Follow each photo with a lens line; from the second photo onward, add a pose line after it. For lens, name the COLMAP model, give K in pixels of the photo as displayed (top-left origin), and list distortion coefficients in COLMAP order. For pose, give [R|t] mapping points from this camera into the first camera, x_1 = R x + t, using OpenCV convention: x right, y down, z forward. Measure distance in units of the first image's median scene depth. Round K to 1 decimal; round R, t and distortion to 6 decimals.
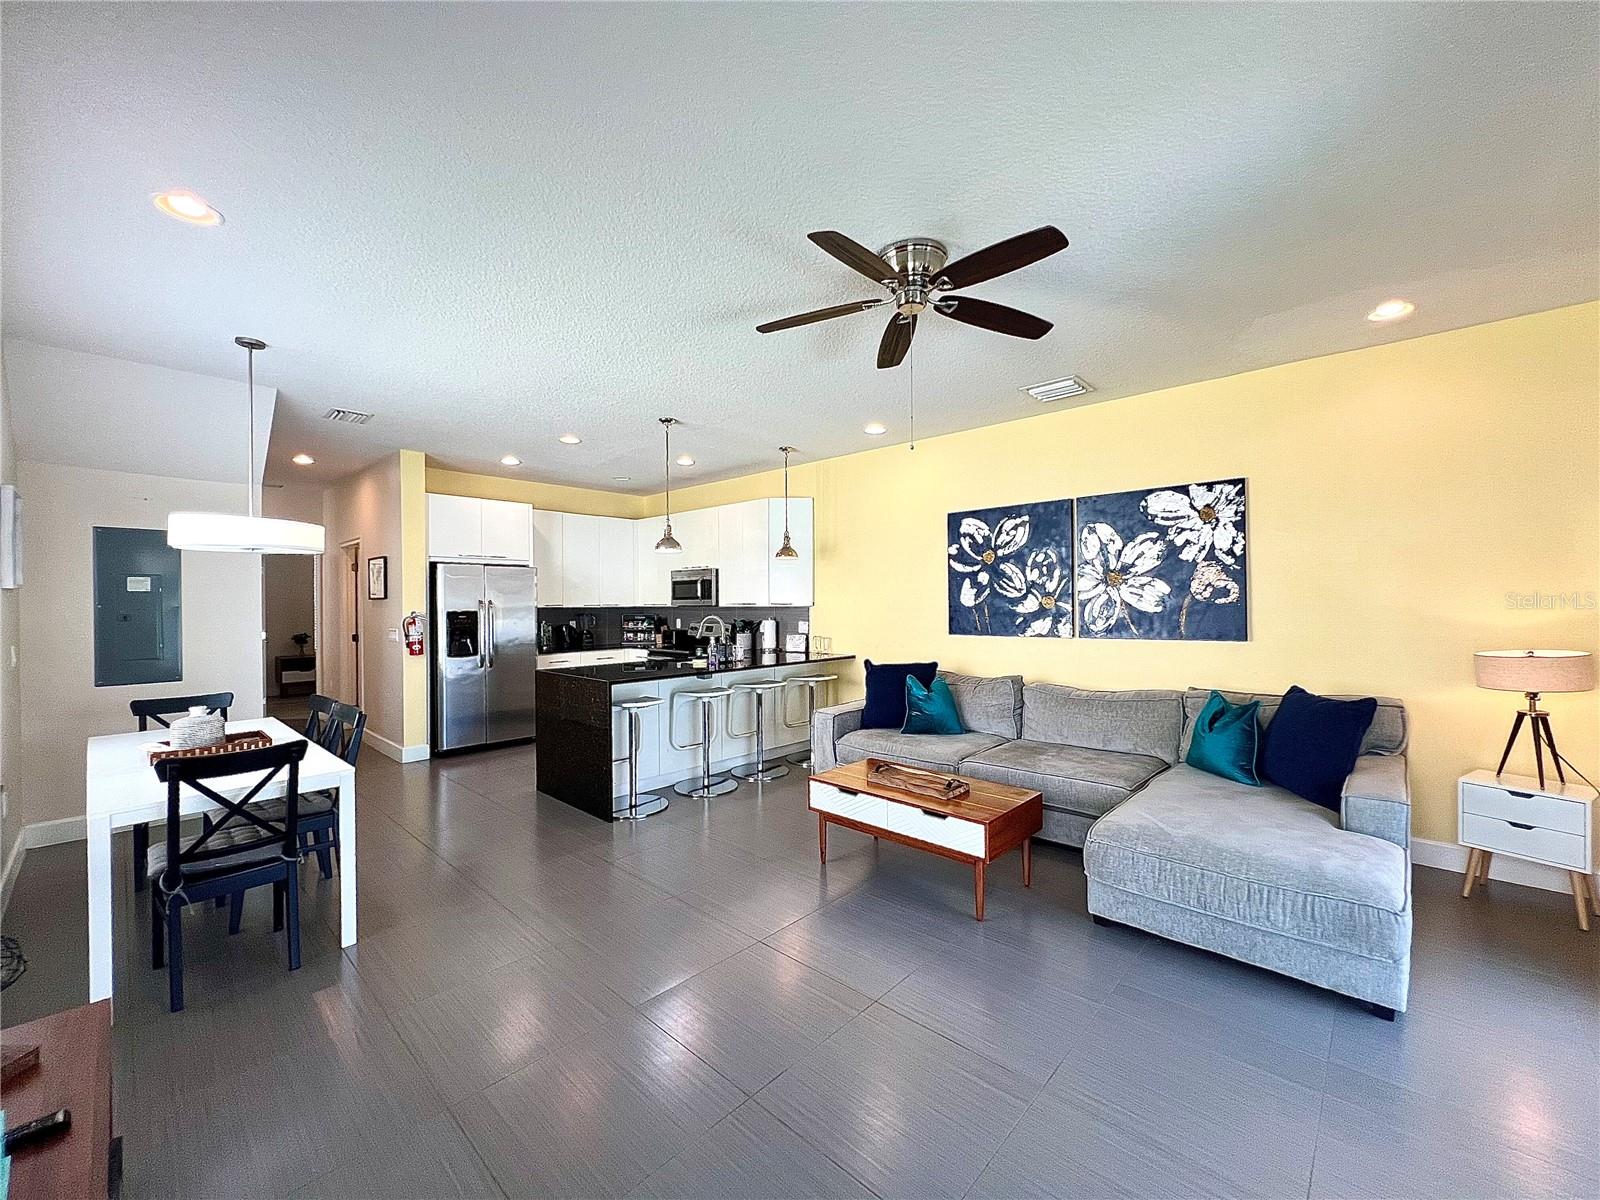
lens RADIAL K [[638.6, 0, 802.0], [0, 638.6, 599.0], [0, 0, 1]] dist [-0.004267, -0.000288]
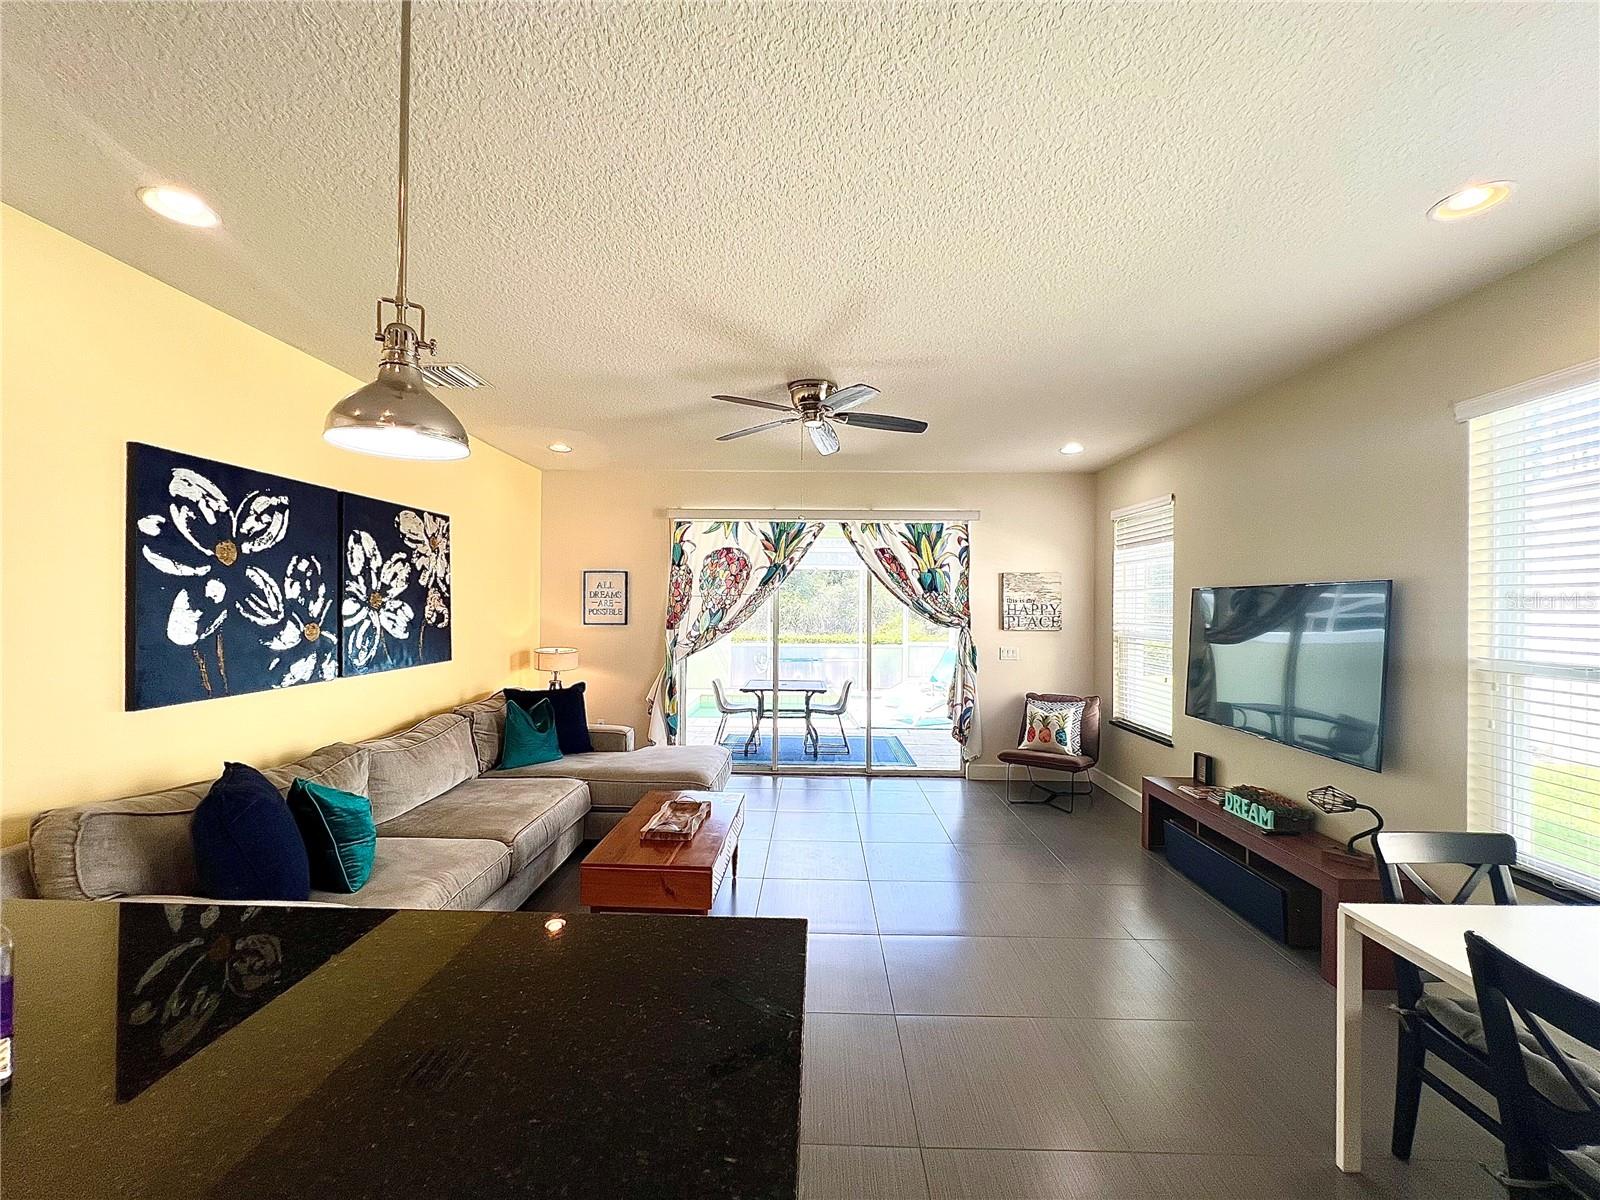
lens RADIAL K [[638.6, 0, 803.2], [0, 638.6, 604.1], [0, 0, 1]] dist [-0.004267, -0.000288]
pose [[-0.668375, 0.004960, 0.743808, -0.450411], [-0.008339, 0.999865, -0.014161, -0.018456], [-0.743777, -0.015667, -0.668244, 1.012420]]
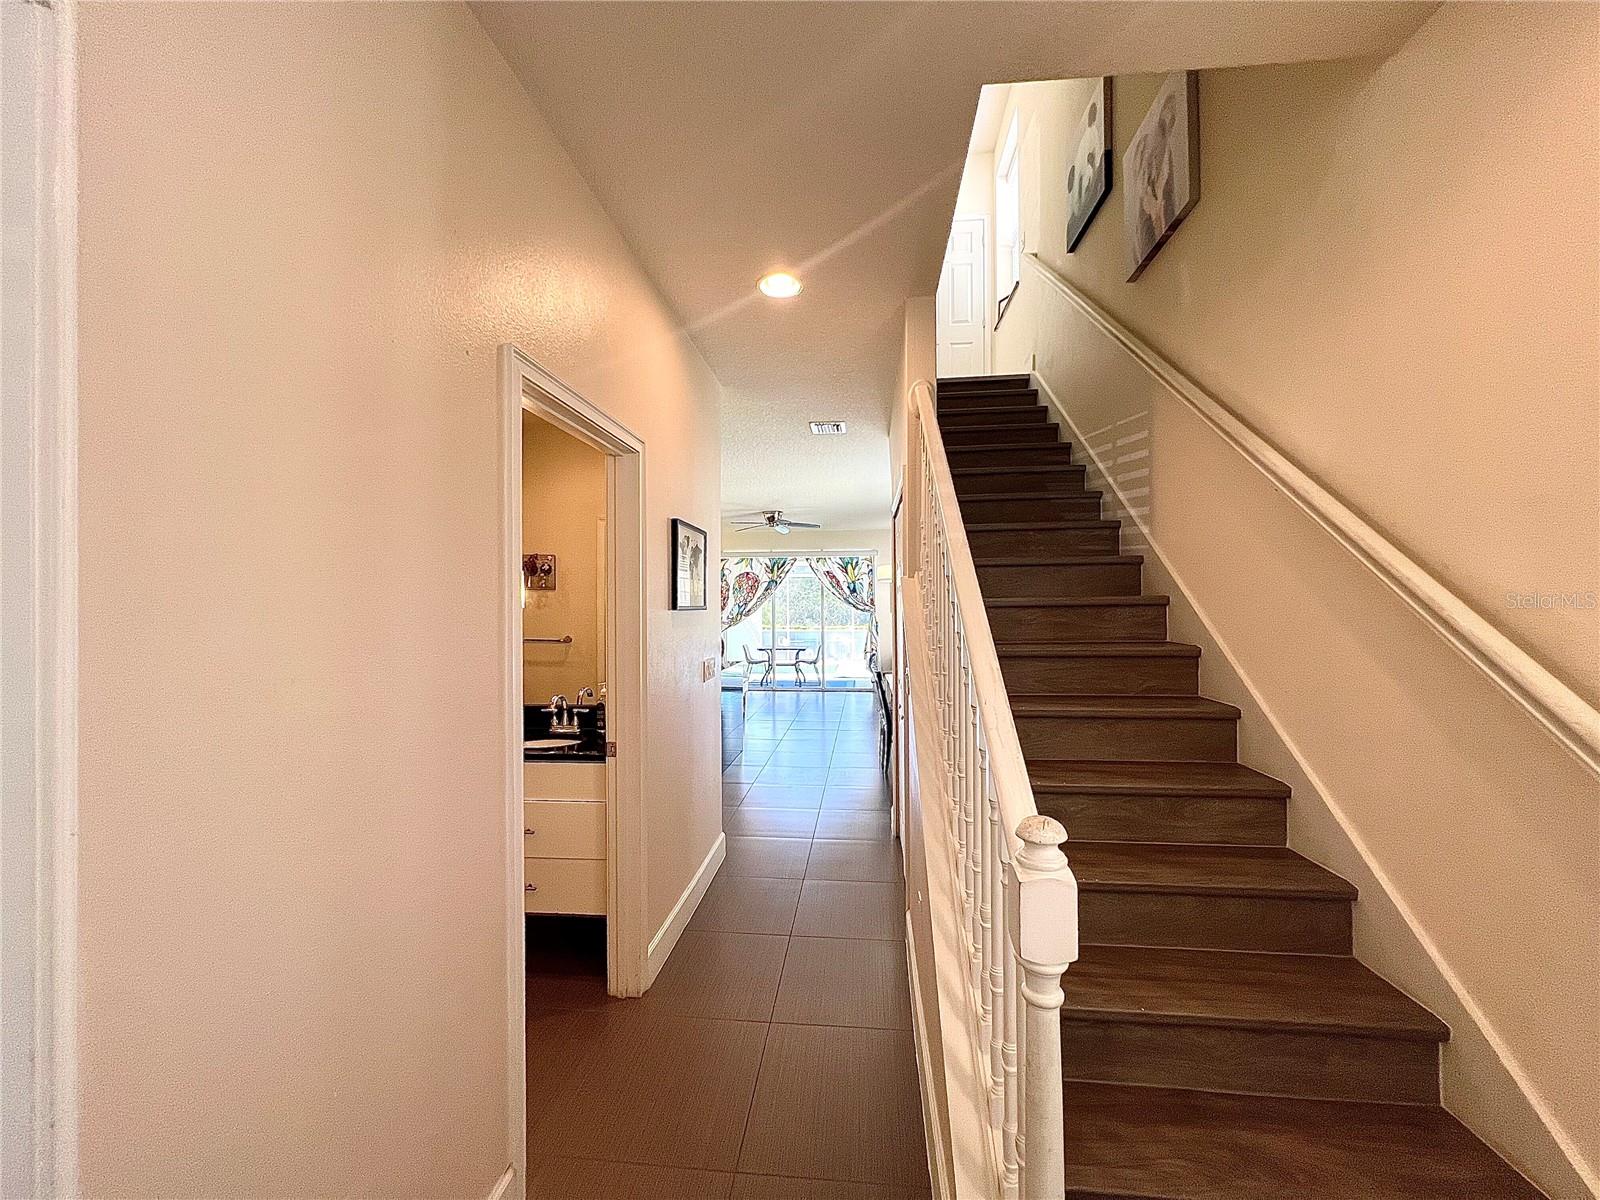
lens RADIAL K [[638.6, 0, 800.0], [0, 638.6, 601.9], [0, 0, 1]] dist [-0.004267, -0.000288]
pose [[-0.603818, 0.018316, 0.796912, -1.401391], [0.004452, 0.999798, -0.019606, 0.014113], [-0.797110, -0.008290, -0.603777, 1.550253]]
